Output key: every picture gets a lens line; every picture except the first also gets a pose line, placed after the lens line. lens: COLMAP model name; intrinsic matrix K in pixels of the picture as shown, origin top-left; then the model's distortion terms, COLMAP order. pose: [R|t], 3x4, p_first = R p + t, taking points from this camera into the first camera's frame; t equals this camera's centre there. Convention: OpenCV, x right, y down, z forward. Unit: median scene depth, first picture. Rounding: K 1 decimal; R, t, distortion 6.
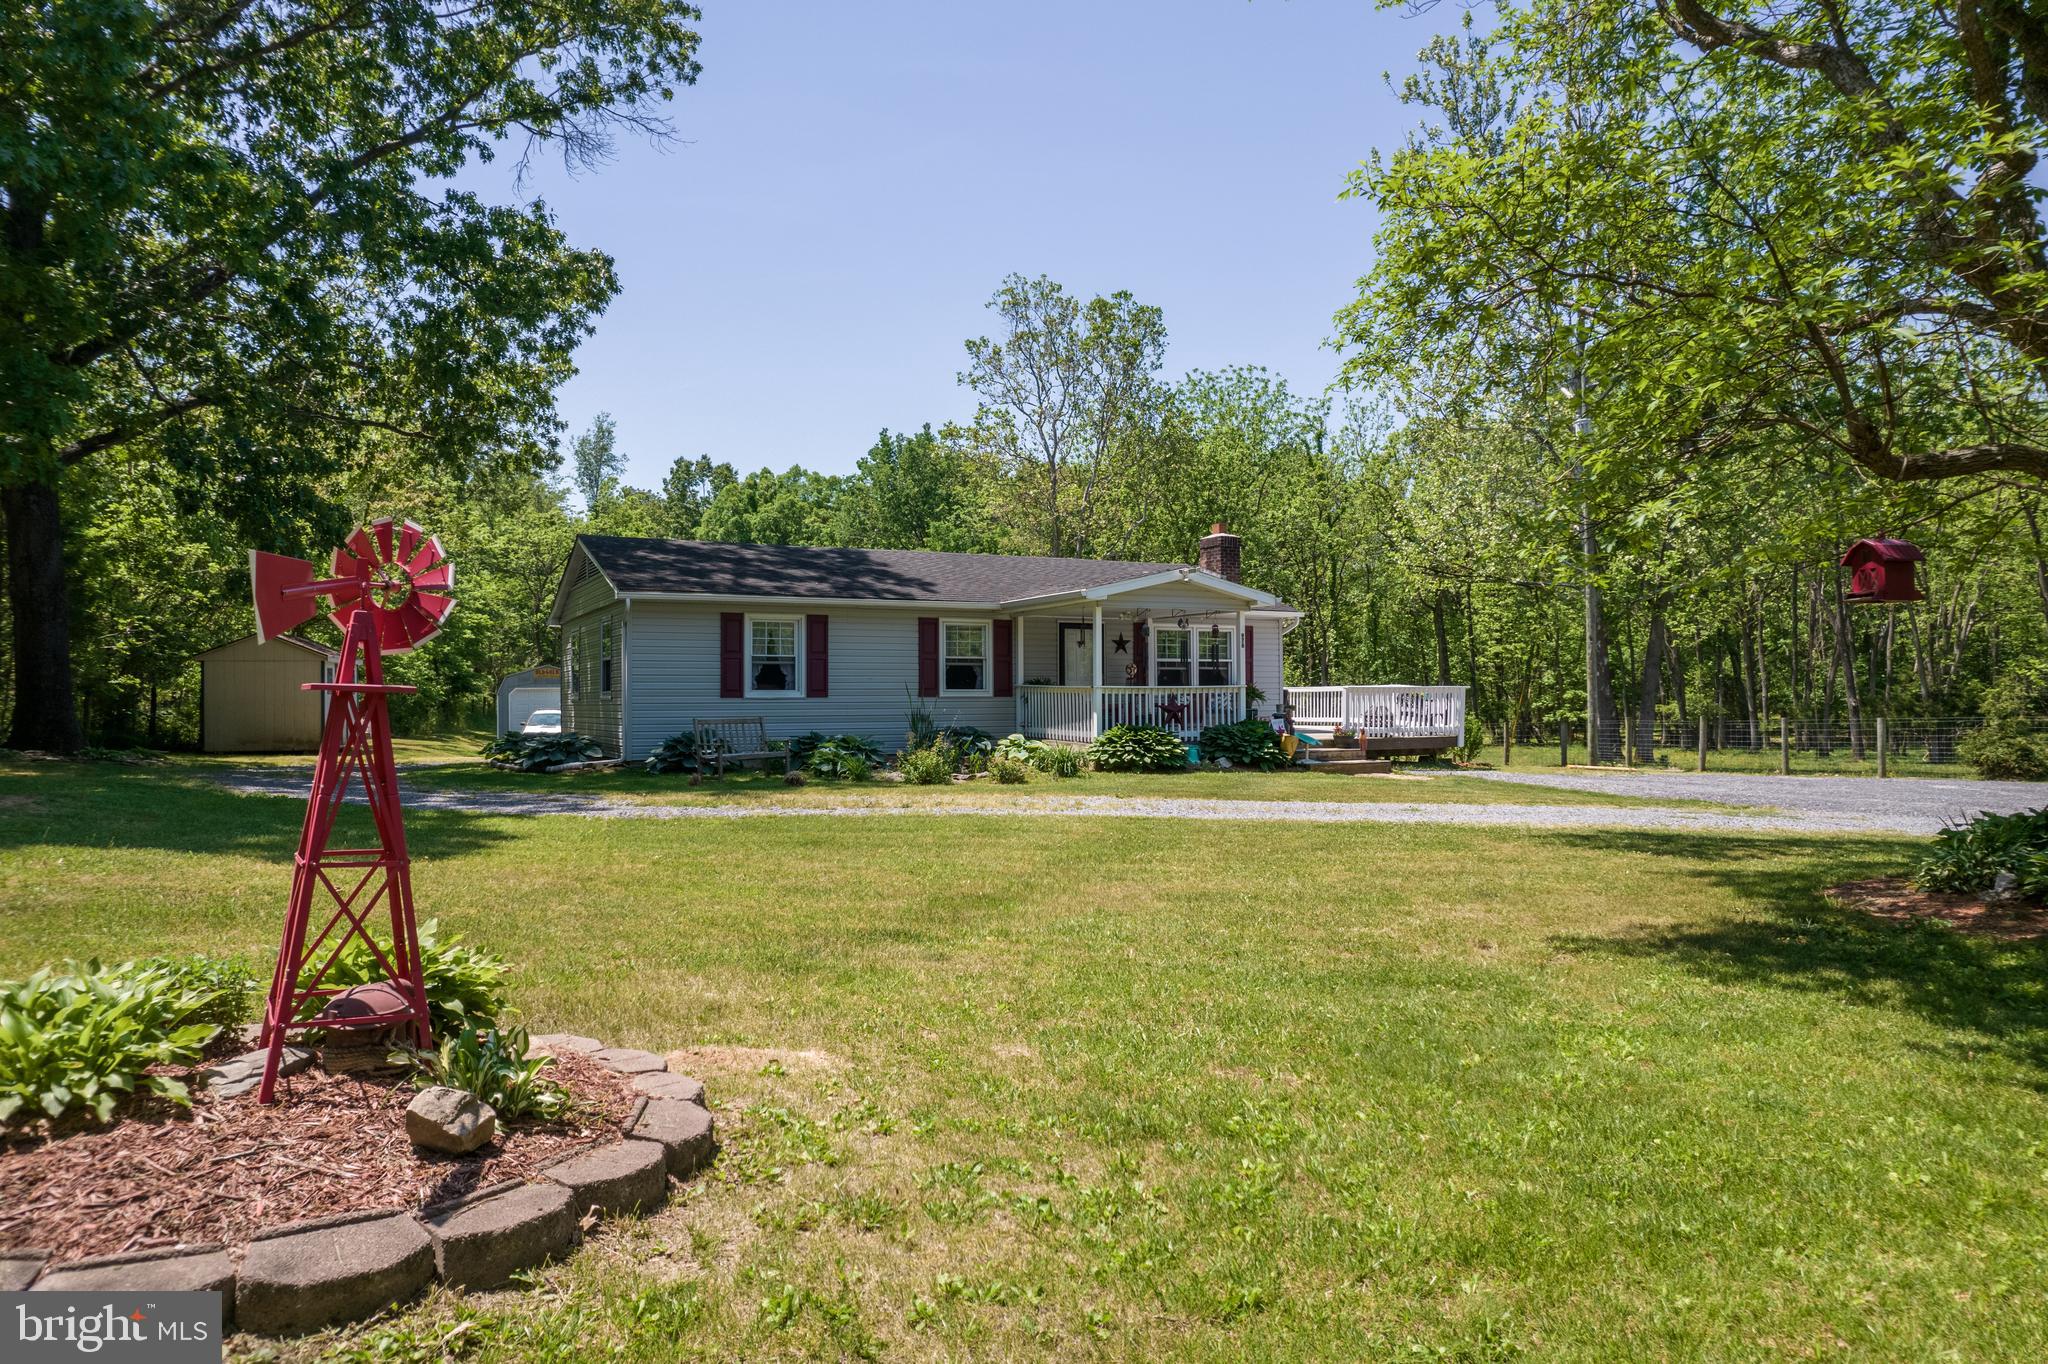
lens RADIAL K [[1316.2, 0, 1028.9], [0, 1316.2, 688.1], [0, 0, 1]] dist [-0.044623, 0.002751]
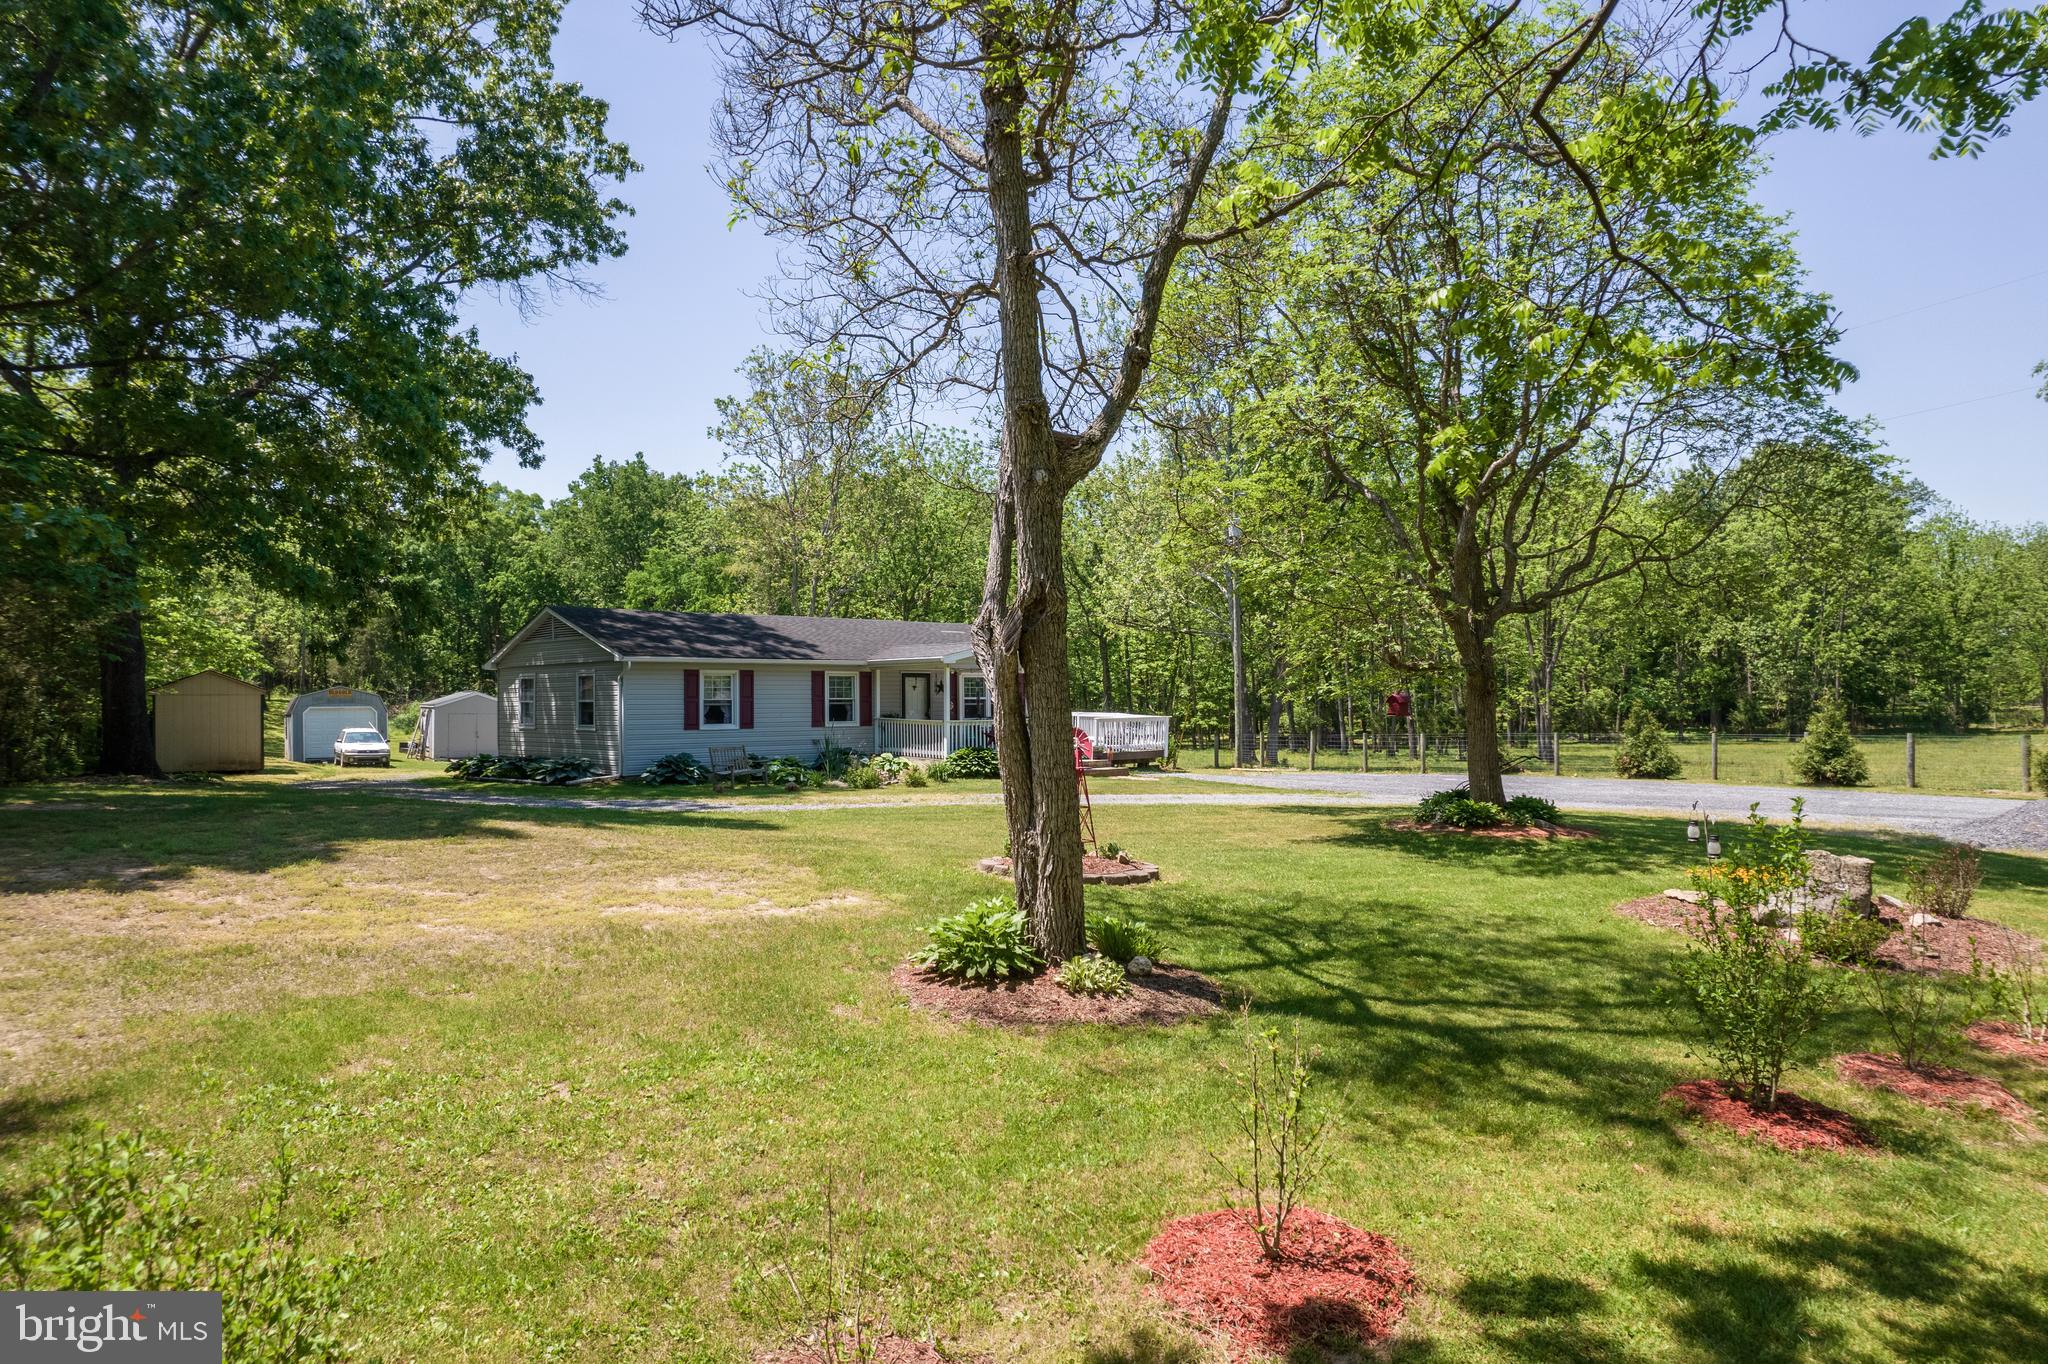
lens RADIAL K [[1310.5, 0, 1027.4], [0, 1310.5, 684.7], [0, 0, 1]] dist [-0.062653, 0.033254]
pose [[0.962276, 0.001897, 0.272068, -0.223722], [-0.000937, 0.999993, -0.003657, -0.031201], [-0.272073, 0.003264, 0.962271, -0.380057]]
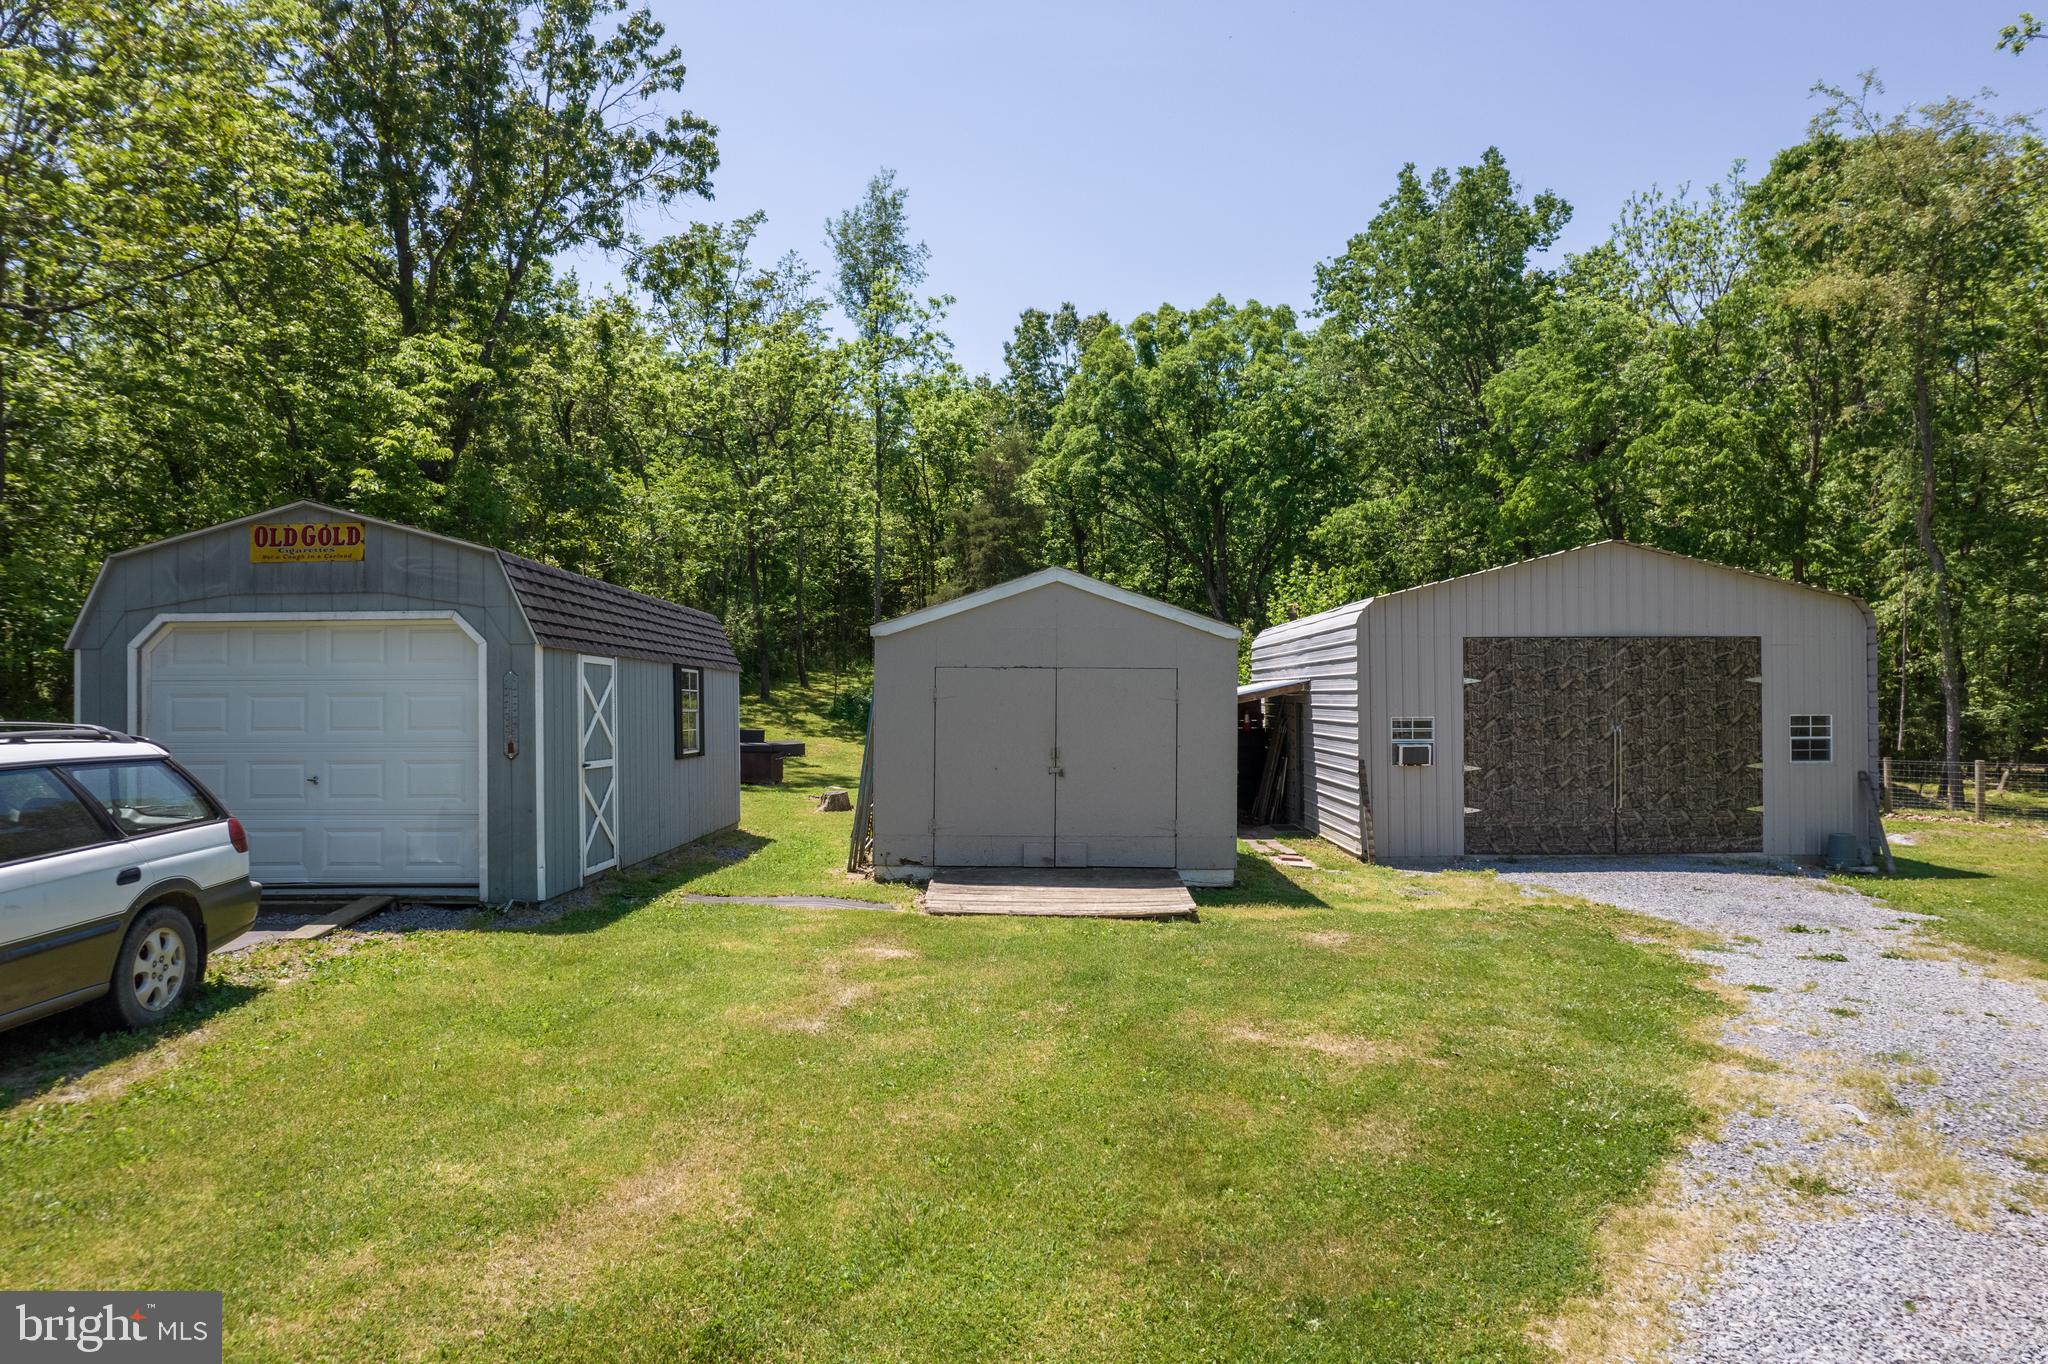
lens RADIAL K [[1310.5, 0, 1027.4], [0, 1310.5, 684.7], [0, 0, 1]] dist [-0.062653, 0.033254]
pose [[0.963015, -0.000330, -0.269446, -0.422164], [0.000836, 0.999998, 0.001762, 0.020486], [0.269445, -0.001922, 0.963014, 1.703182]]
